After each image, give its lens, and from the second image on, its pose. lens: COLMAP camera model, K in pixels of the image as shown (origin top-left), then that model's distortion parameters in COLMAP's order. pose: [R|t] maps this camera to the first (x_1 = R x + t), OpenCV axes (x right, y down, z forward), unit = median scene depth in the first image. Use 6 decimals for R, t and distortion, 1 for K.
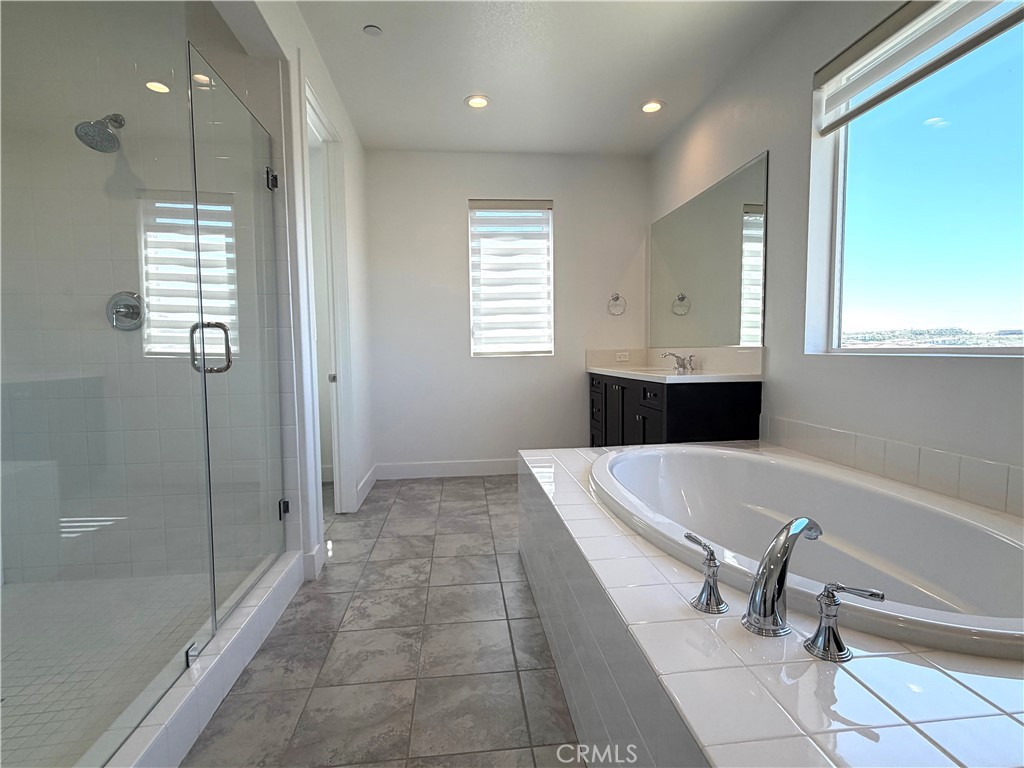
lens RADIAL K [[508.7, 0, 517.0], [0, 508.7, 382.7], [0, 0, 1]] dist [0.001649, -0.001142]
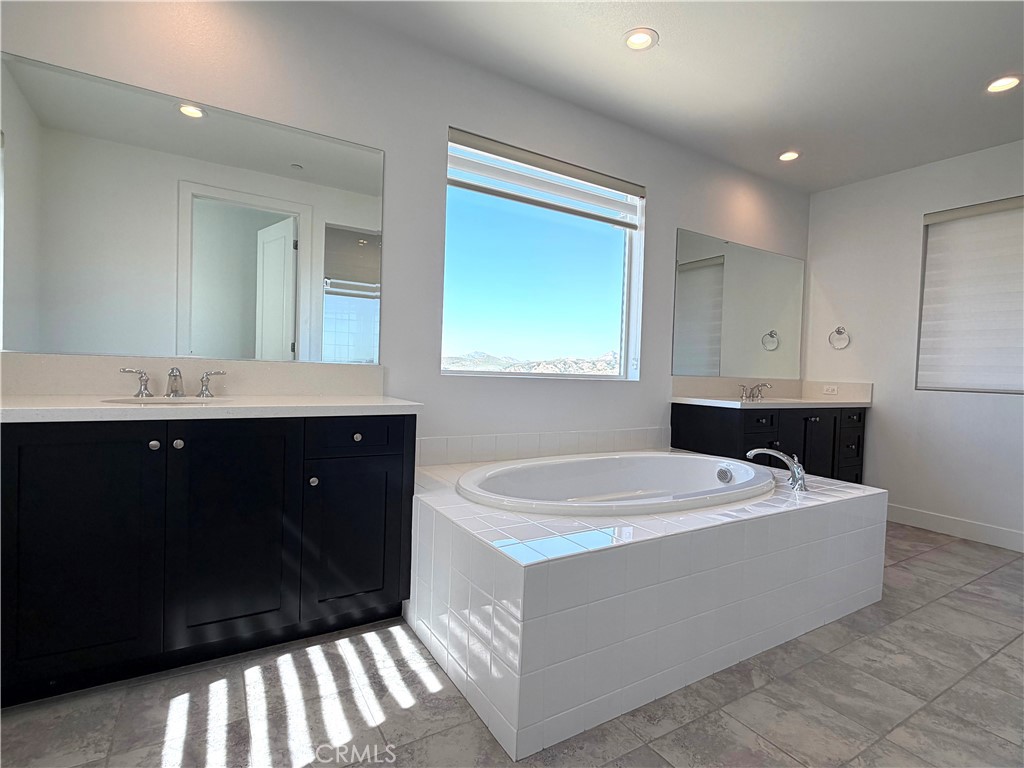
lens RADIAL K [[508.7, 0, 540.3], [0, 508.7, 388.9], [0, 0, 1]] dist [0.001649, -0.001142]
pose [[-0.446791, -0.006055, 0.894618, -0.337345], [0.039137, 0.998888, 0.026306, -0.033689], [-0.893782, 0.046766, -0.446057, 0.891405]]
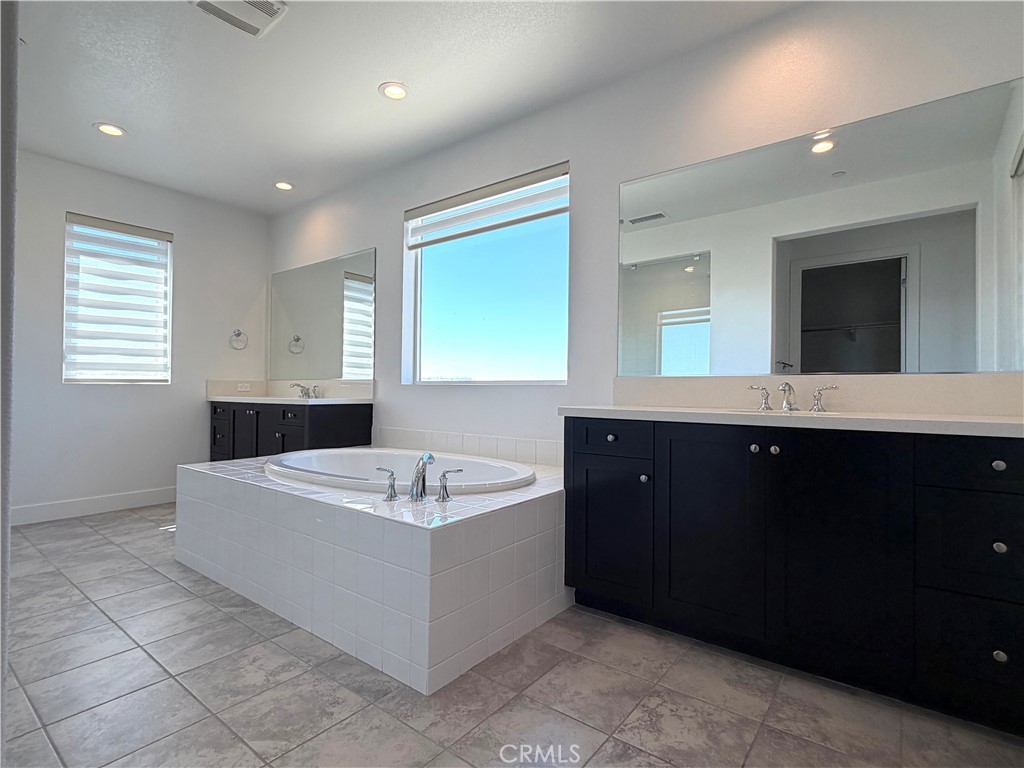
lens RADIAL K [[508.7, 0, 517.4], [0, 508.7, 388.4], [0, 0, 1]] dist [0.001649, -0.001142]
pose [[0.690285, 0.020331, 0.723252, -0.214982], [0.028237, 0.998087, -0.055007, 0.034692], [-0.722986, 0.058394, 0.688390, -0.224162]]
